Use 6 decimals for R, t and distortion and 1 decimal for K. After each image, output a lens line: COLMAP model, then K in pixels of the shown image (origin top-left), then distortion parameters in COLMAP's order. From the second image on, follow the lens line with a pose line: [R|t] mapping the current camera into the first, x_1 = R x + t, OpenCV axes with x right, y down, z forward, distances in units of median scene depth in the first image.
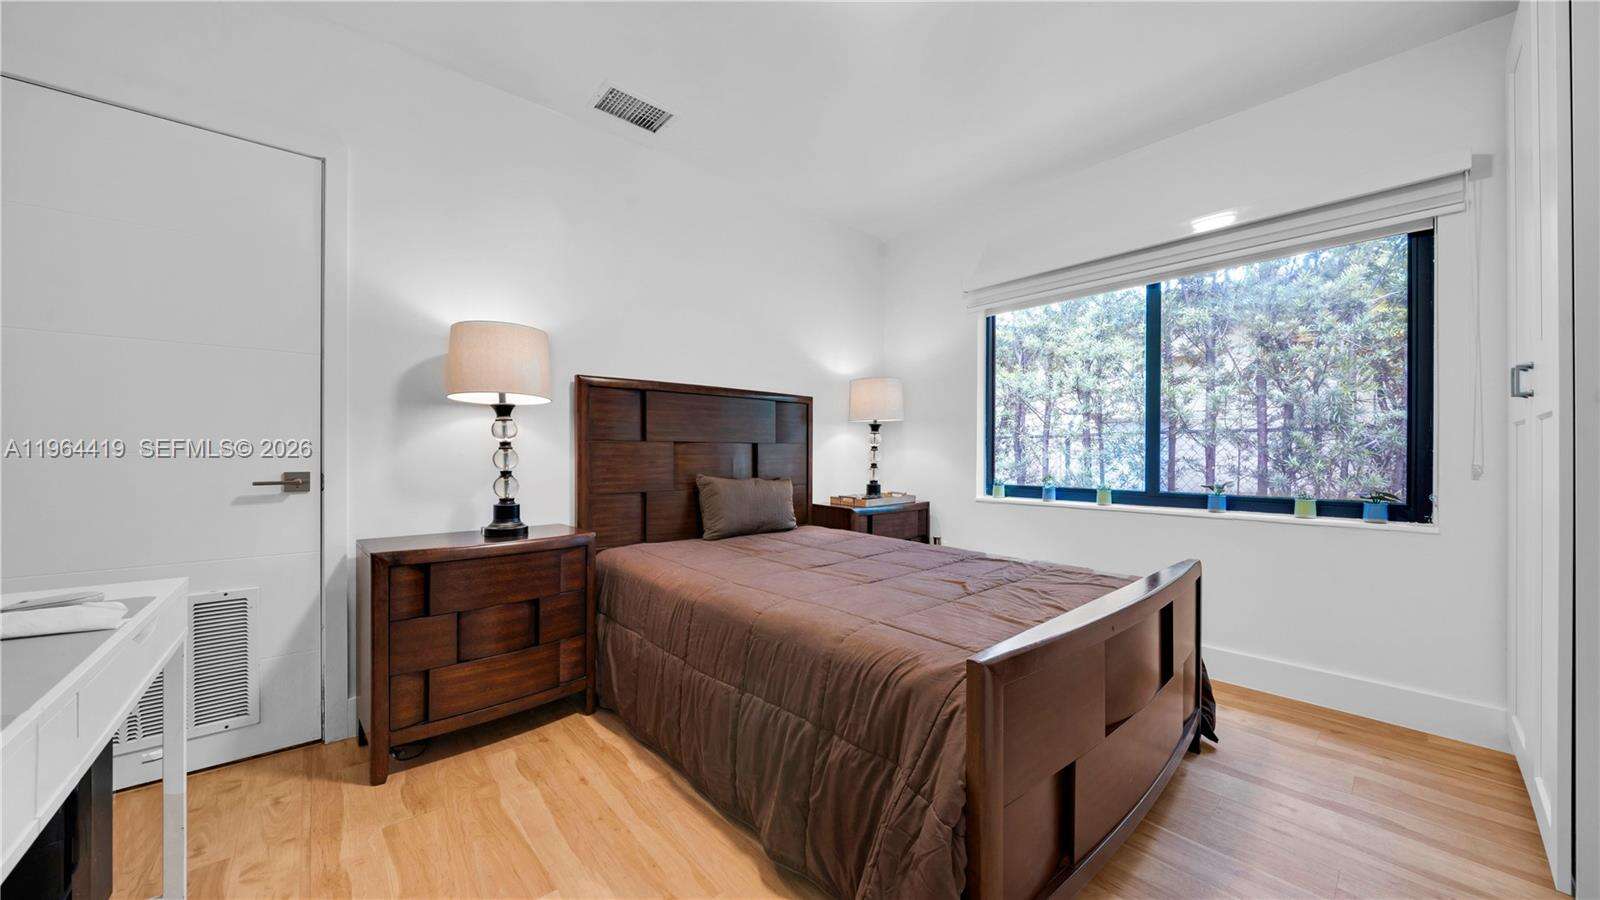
lens RADIAL K [[594.1, 0, 800.0], [0, 594.1, 450.0], [0, 0, 1]] dist [-0.000503, -0.000028]
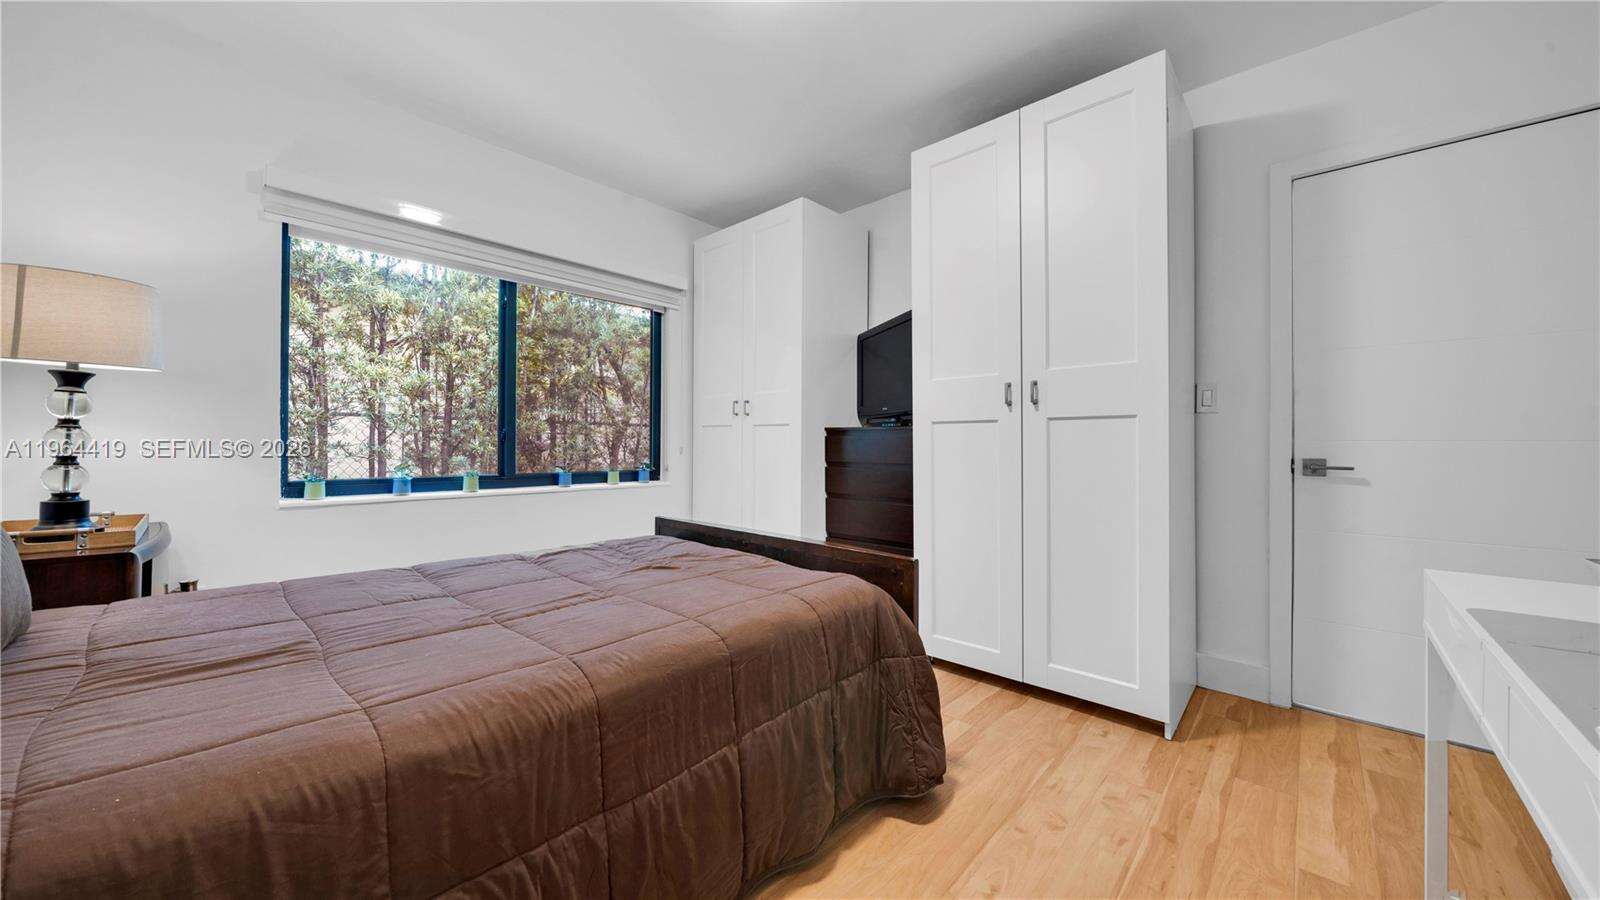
lens RADIAL K [[595.2, 0, 793.4], [0, 595.2, 429.8], [0, 0, 1]] dist [-0.003116, -0.000153]
pose [[-0.151935, 0.017337, 0.988238, -0.438084], [-0.017321, 0.999646, -0.020200, 0.001753], [-0.988239, -0.020186, -0.151581, 0.522871]]
